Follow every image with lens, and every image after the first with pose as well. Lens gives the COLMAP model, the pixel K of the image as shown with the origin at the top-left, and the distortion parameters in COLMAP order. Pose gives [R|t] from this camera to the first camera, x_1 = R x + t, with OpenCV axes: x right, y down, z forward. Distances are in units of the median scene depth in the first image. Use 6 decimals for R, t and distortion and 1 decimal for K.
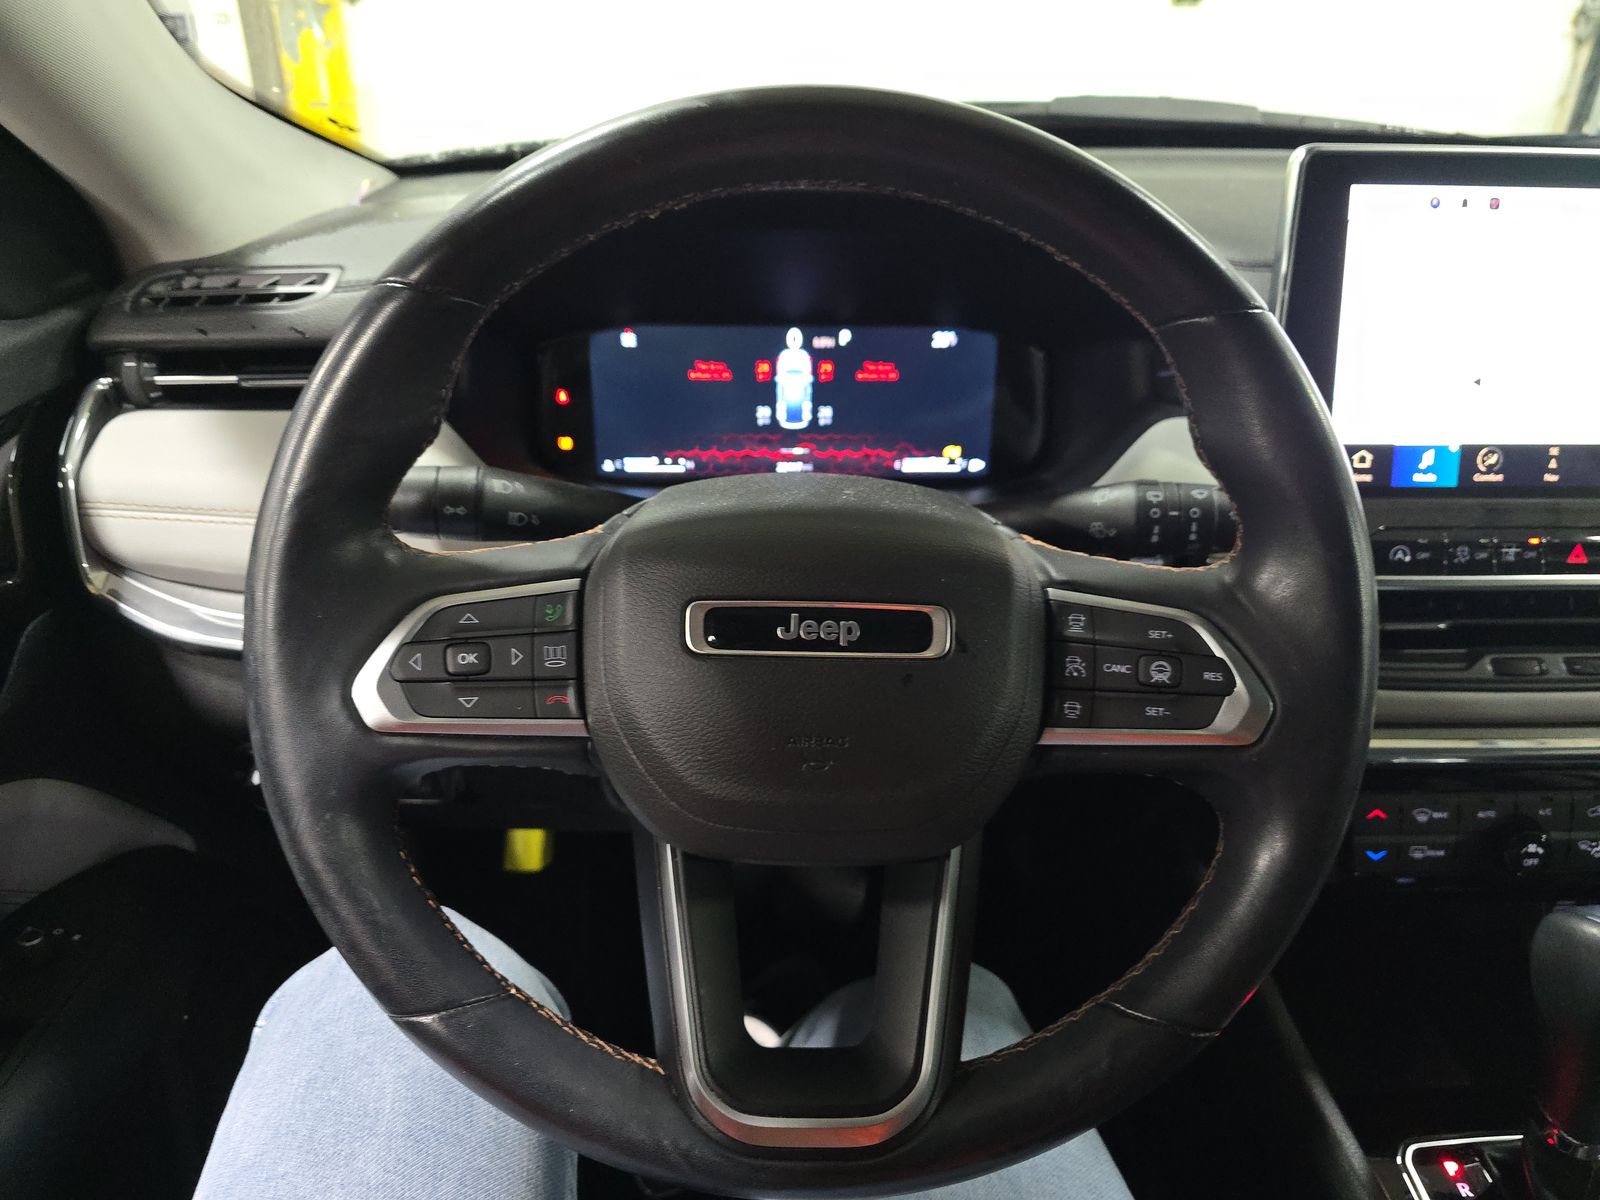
lens RADIAL K [[1036.3, 0, 800.0], [0, 1036.3, 600.0], [0, 0, 1]] dist [0.054423, -0.070895]
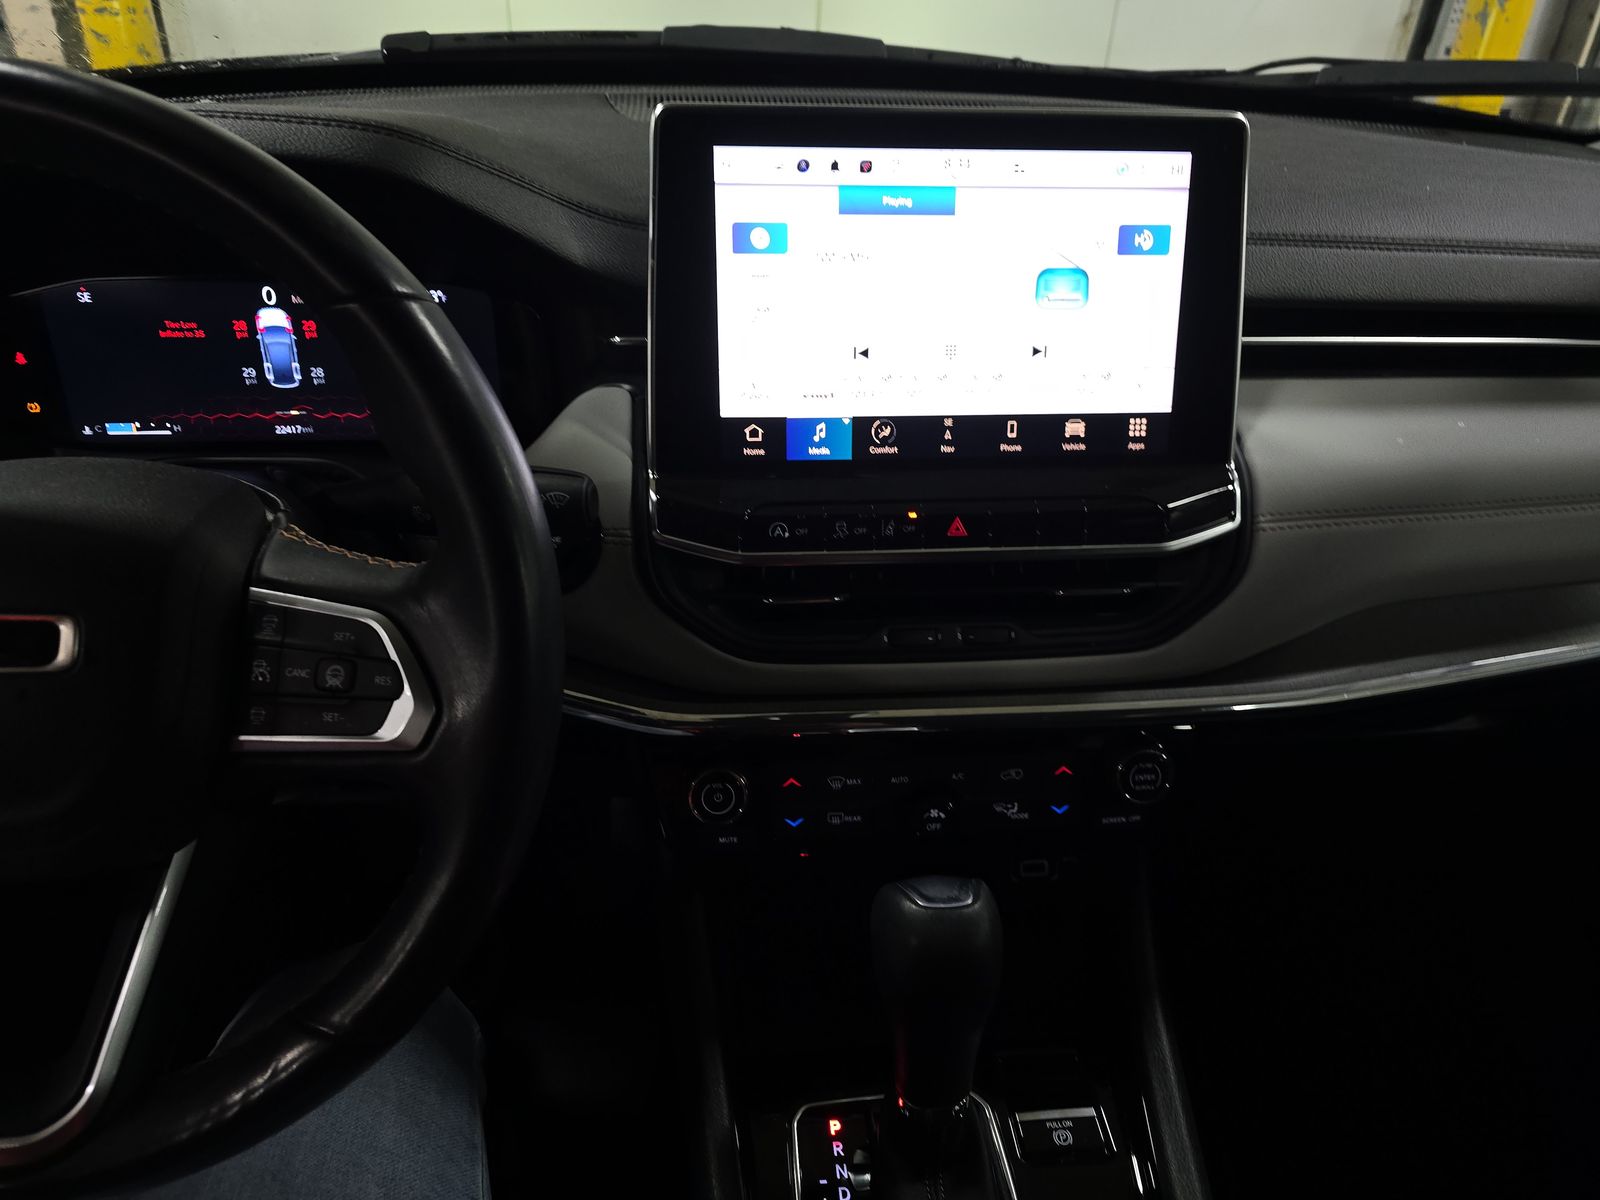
lens RADIAL K [[1036.3, 0, 800.0], [0, 1036.3, 600.0], [0, 0, 1]] dist [0.054423, -0.070895]
pose [[0.998121, -0.018142, 0.058526, 0.518867], [0.013797, 0.997177, 0.073809, -0.048513], [-0.059700, -0.072863, 0.995554, 0.008628]]
